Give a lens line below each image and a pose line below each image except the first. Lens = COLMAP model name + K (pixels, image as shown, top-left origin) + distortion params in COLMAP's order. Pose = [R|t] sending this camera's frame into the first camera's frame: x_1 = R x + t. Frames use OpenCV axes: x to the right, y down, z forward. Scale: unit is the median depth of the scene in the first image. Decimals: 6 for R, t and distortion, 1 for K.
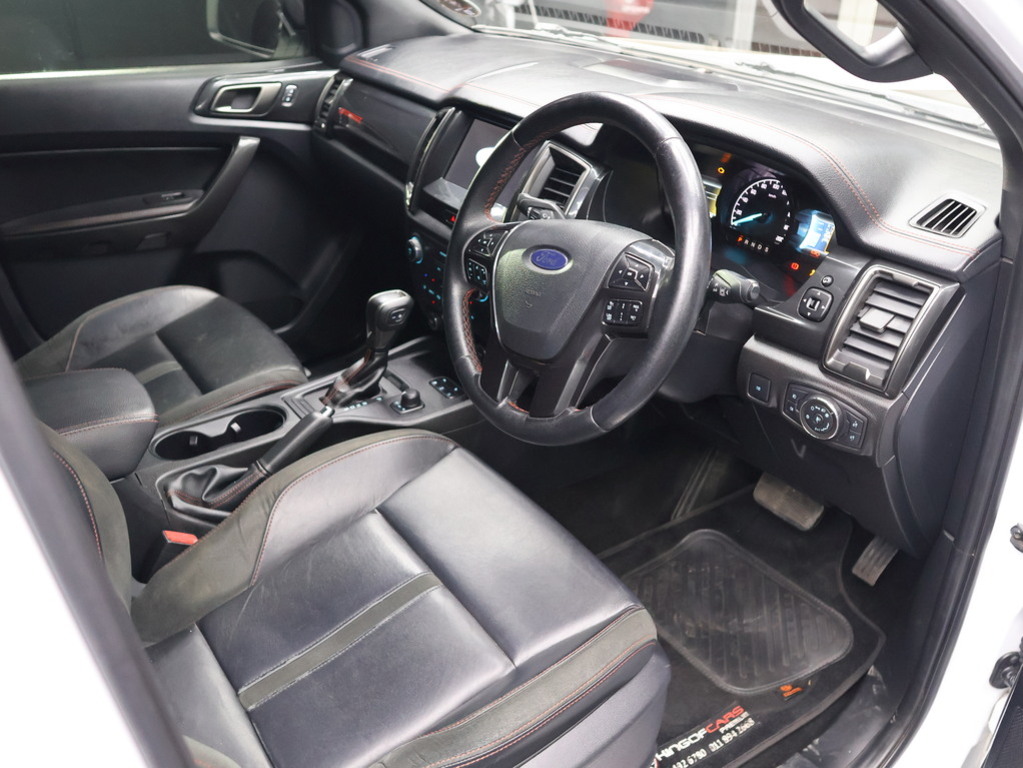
lens RADIAL K [[870.0, 0, 511.9], [0, 870.0, 379.6], [0, 0, 1]] dist [0.004895, -0.009950]
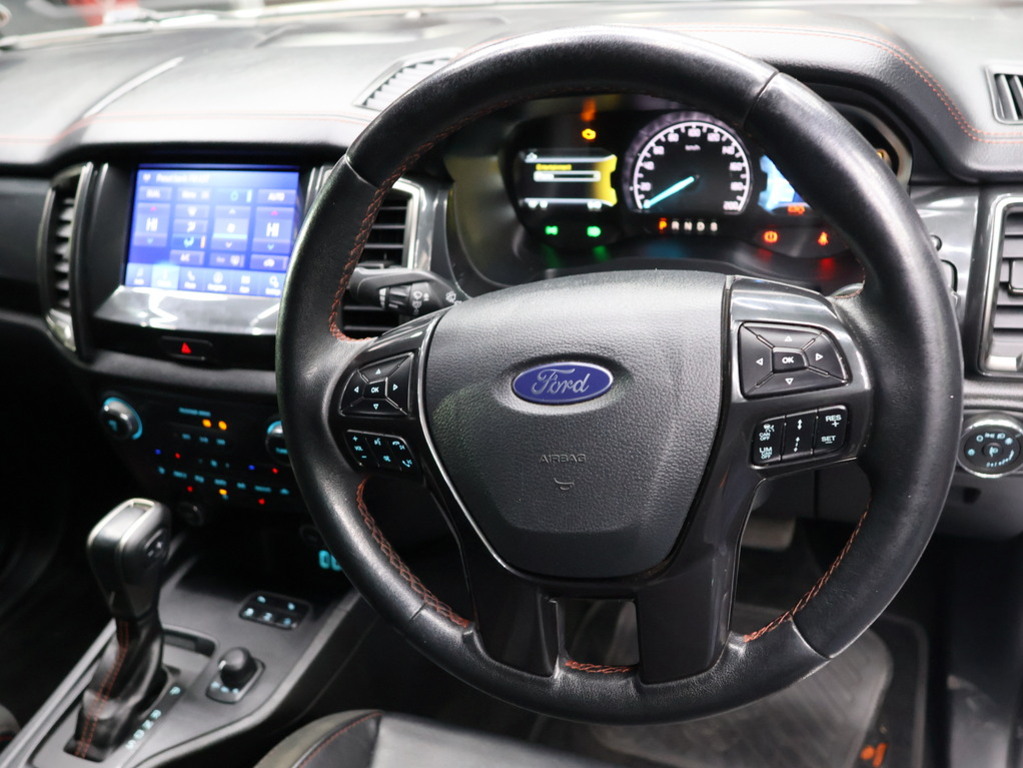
lens RADIAL K [[870.0, 0, 511.9], [0, 870.0, 379.6], [0, 0, 1]] dist [0.004895, -0.009950]
pose [[0.828022, -0.383640, 0.408901, -0.130393], [0.376767, 0.920790, 0.100953, -0.143112], [-0.415242, 0.070469, 0.906978, 0.401392]]
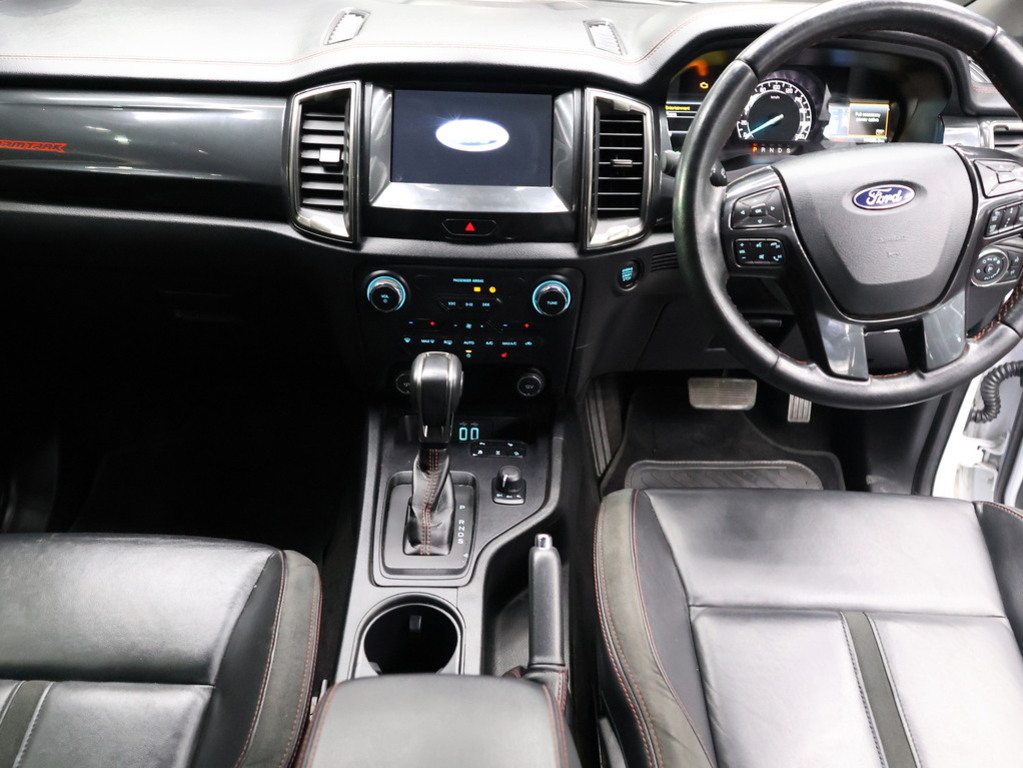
lens RADIAL K [[870.0, 0, 511.9], [0, 870.0, 379.6], [0, 0, 1]] dist [0.004895, -0.009950]
pose [[0.574093, -0.412462, 0.707313, -0.604815], [0.376478, 0.900093, 0.219310, -0.215544], [-0.727105, 0.140383, 0.672020, 0.510409]]
